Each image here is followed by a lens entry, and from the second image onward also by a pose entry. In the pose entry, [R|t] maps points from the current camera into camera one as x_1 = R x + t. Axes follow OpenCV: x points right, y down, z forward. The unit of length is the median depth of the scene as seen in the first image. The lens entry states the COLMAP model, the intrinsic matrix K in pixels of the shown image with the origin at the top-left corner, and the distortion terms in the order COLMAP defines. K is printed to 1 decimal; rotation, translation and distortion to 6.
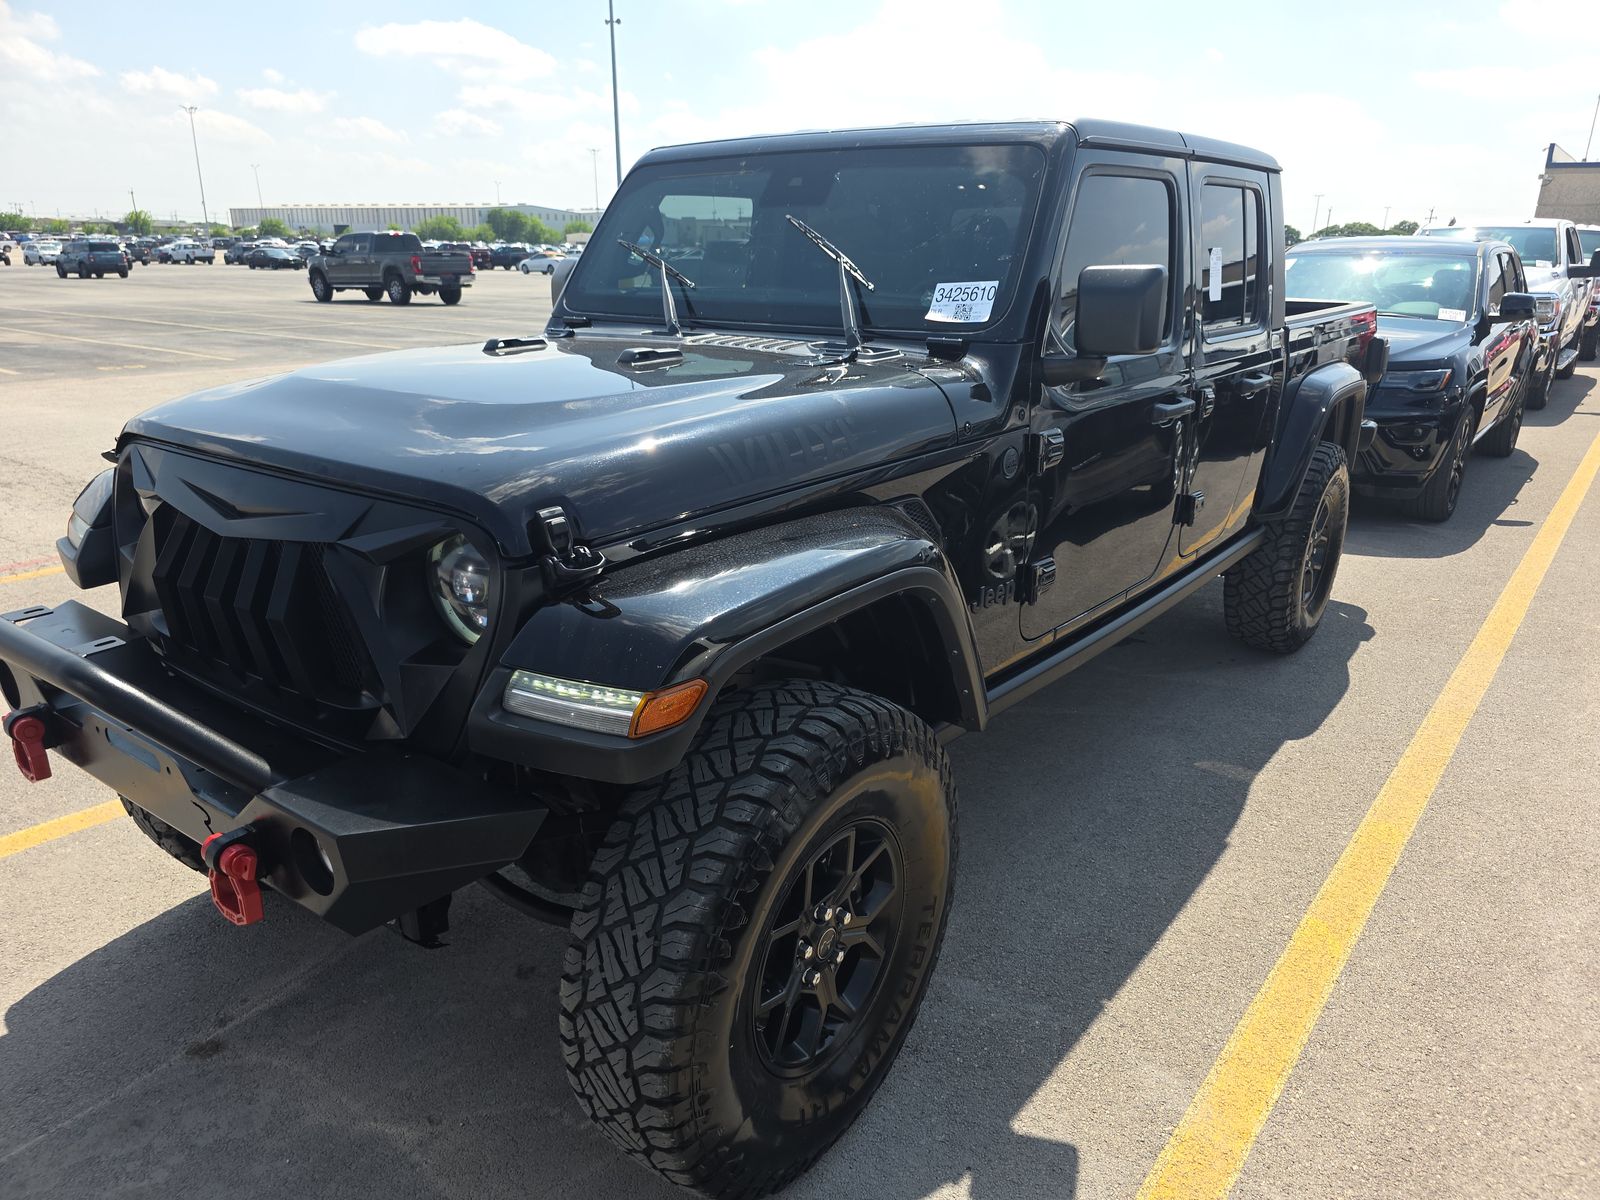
lens RADIAL K [[1094.2, 0, 800.0], [0, 1094.2, 600.0], [0, 0, 1]] dist [-0.000034, -0.000090]
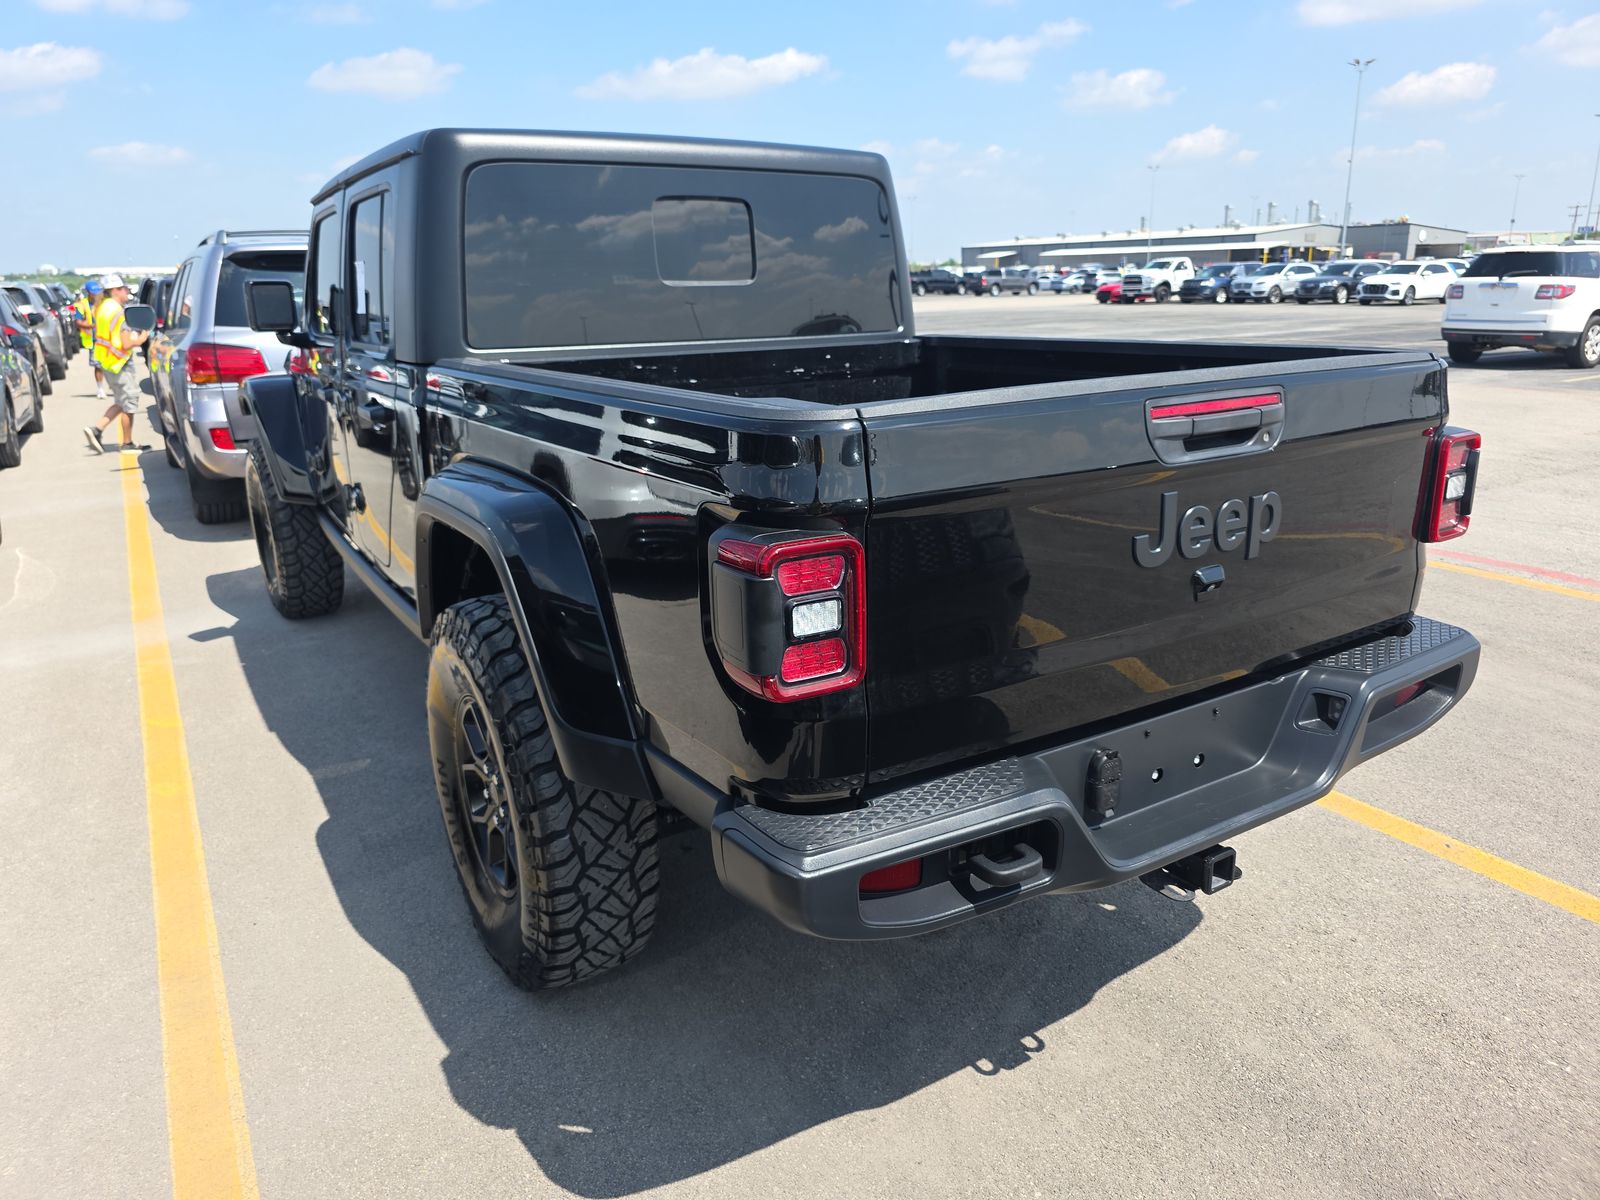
lens RADIAL K [[1094.2, 0, 800.0], [0, 1094.2, 600.0], [0, 0, 1]] dist [-0.000034, -0.000090]
pose [[-0.346222, 0.262907, -0.900561, 1.138479], [-0.286470, 0.884455, 0.368340, -0.492905], [0.893345, 0.385511, -0.230903, 1.583771]]
